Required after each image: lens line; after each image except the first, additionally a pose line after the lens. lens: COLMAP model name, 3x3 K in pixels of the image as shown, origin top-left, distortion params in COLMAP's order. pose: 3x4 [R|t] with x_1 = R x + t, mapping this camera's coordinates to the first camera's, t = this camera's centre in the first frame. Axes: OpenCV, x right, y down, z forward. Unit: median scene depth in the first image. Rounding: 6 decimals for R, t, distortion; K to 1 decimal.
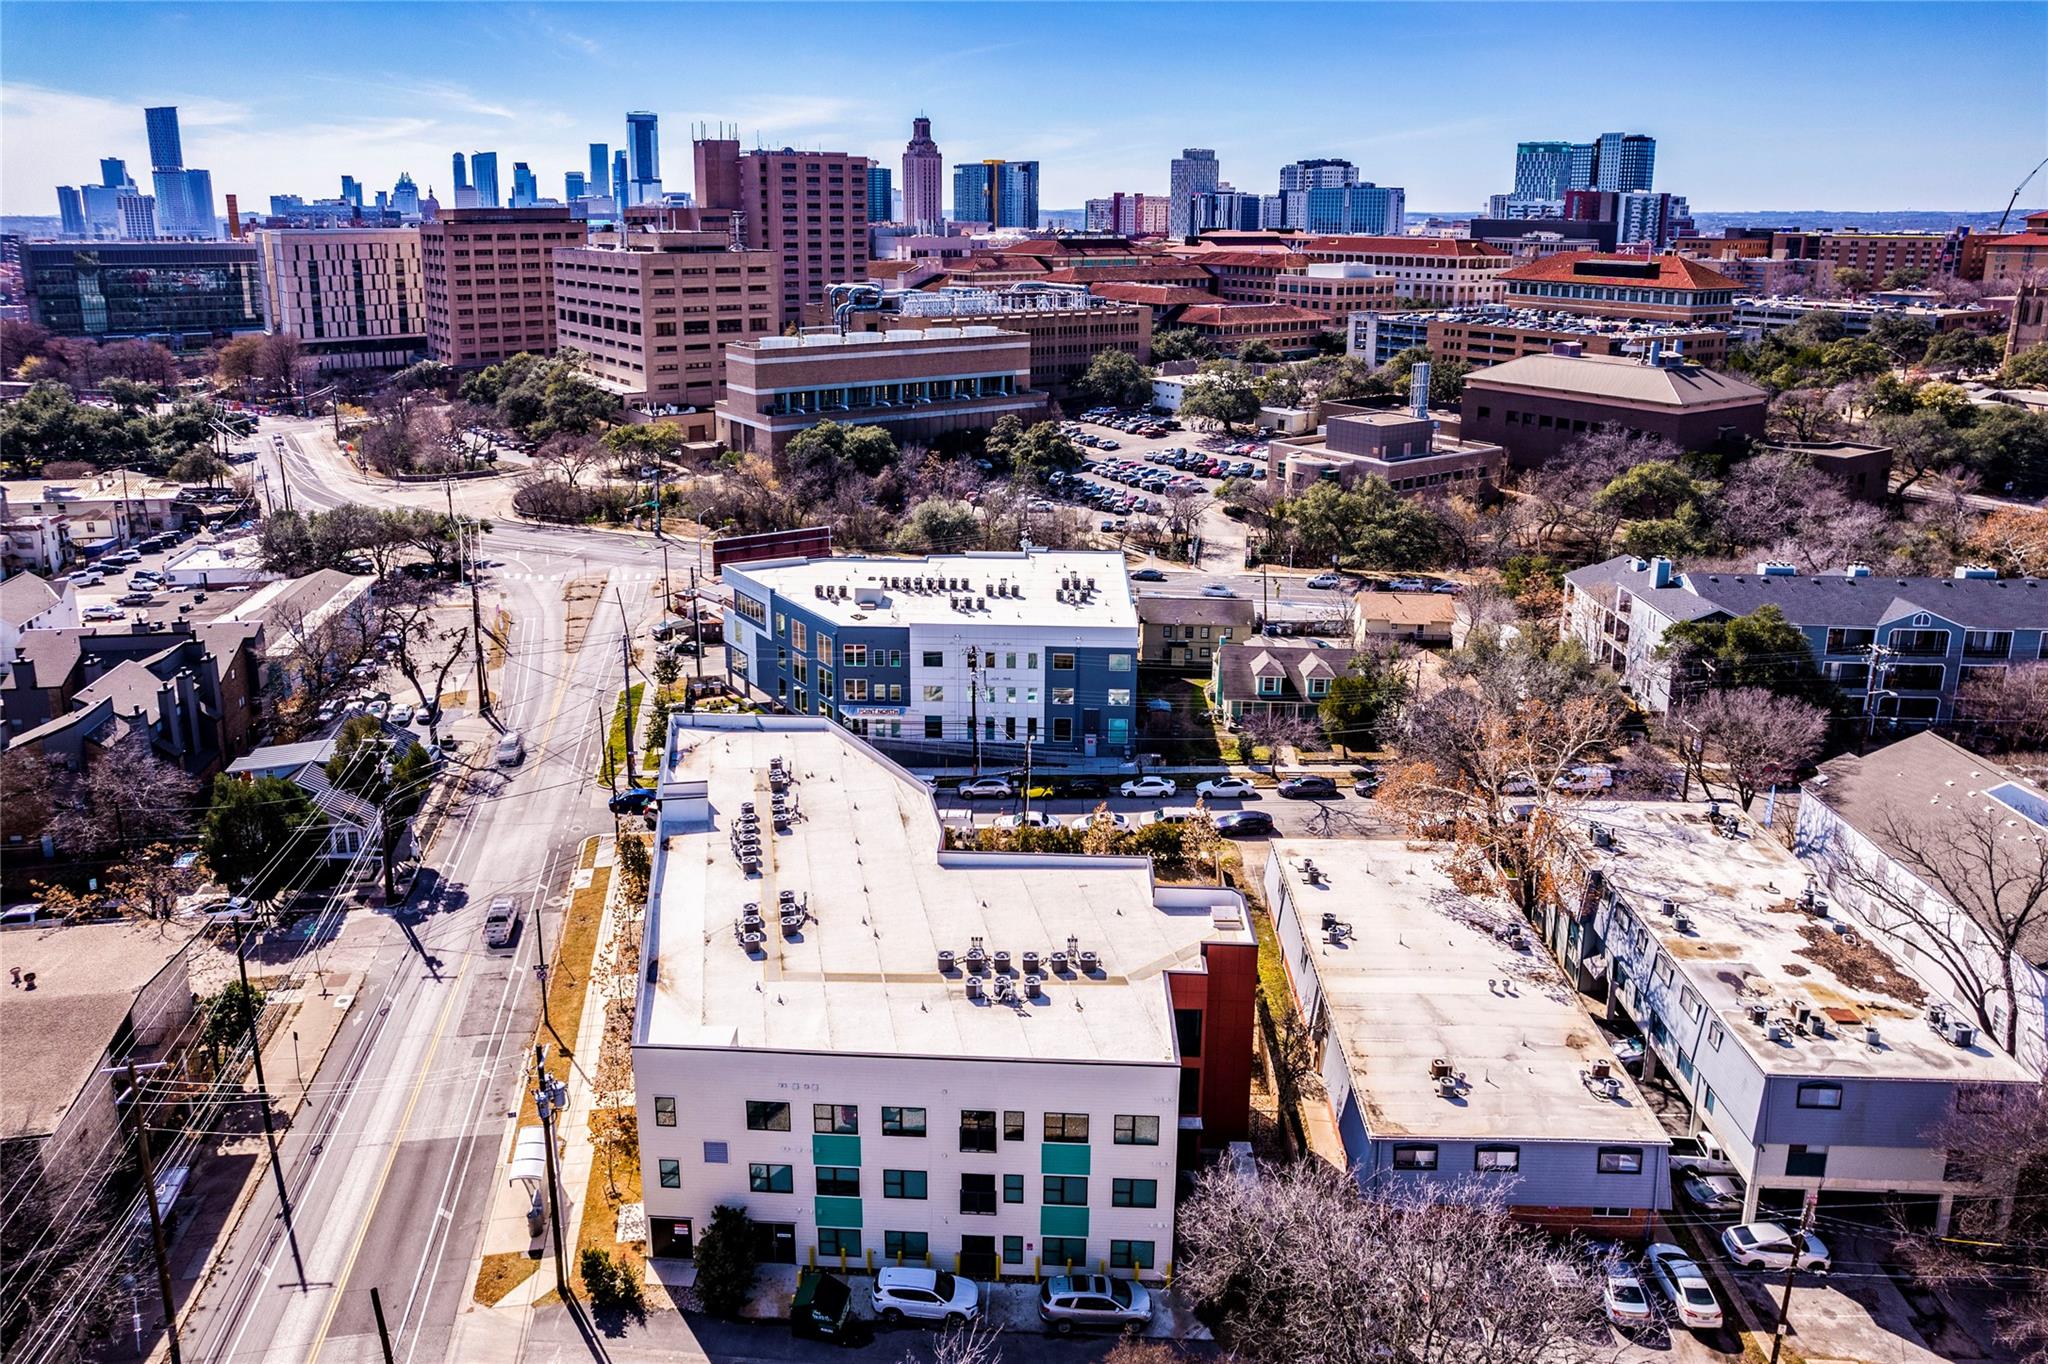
lens RADIAL K [[1385.3, 0, 999.4], [0, 1385.3, 644.7], [0, 0, 1]] dist [-0.097632, 0.095081]
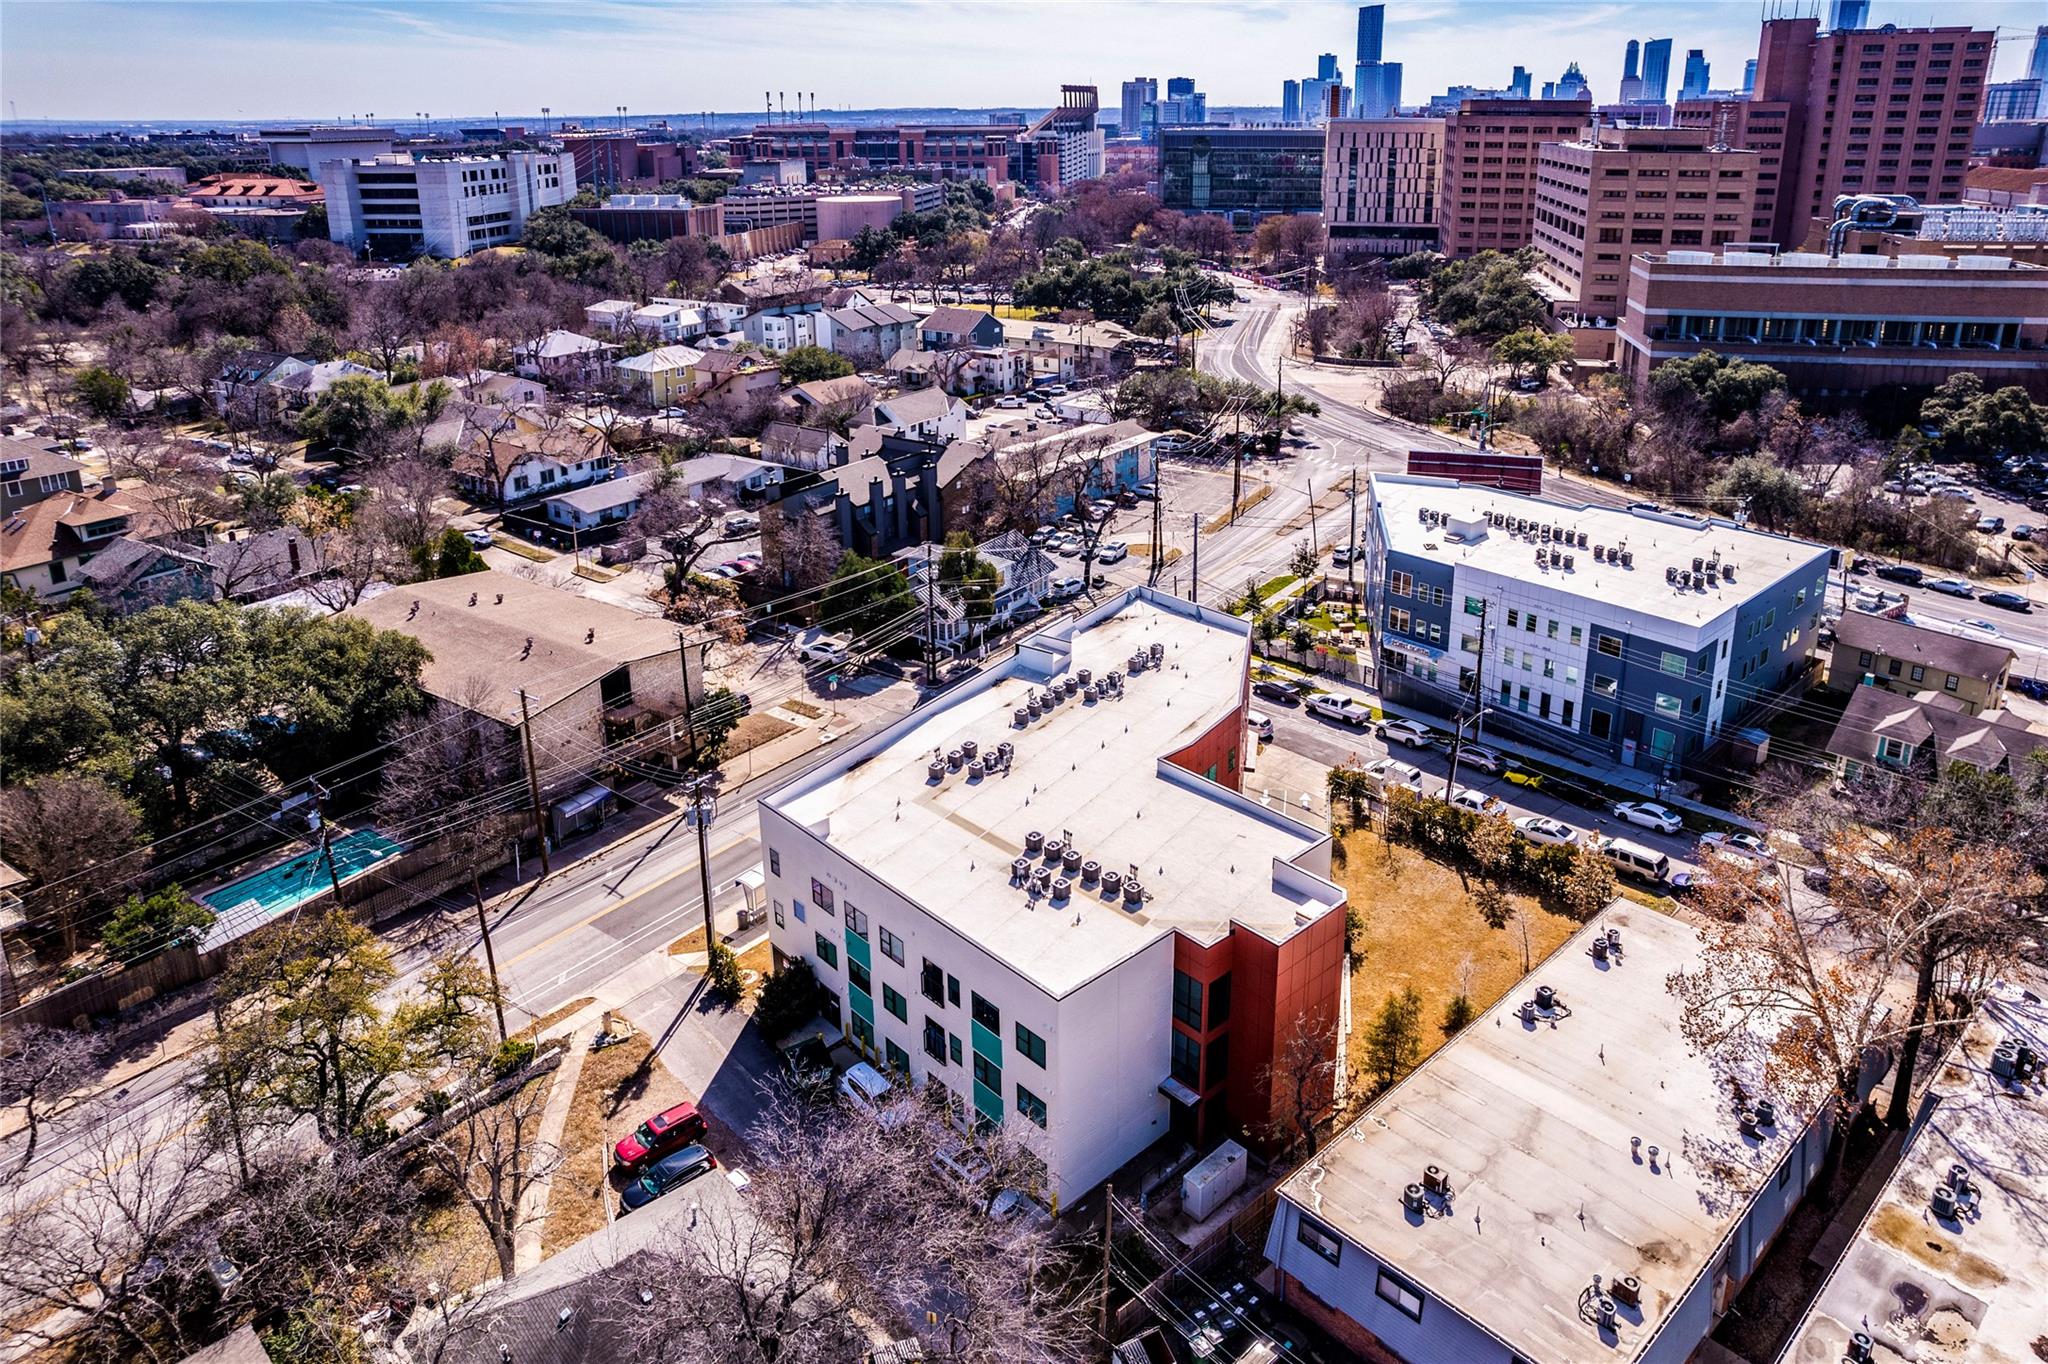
lens RADIAL K [[1408.4, 0, 1024.0], [0, 1408.4, 682.0], [0, 0, 1]] dist [-0.137554, 0.117170]
pose [[0.680246, 0.268944, -0.681862, 0.197133], [-0.203829, 0.962970, 0.176475, -0.021920], [0.704074, 0.018937, 0.709874, 0.073196]]
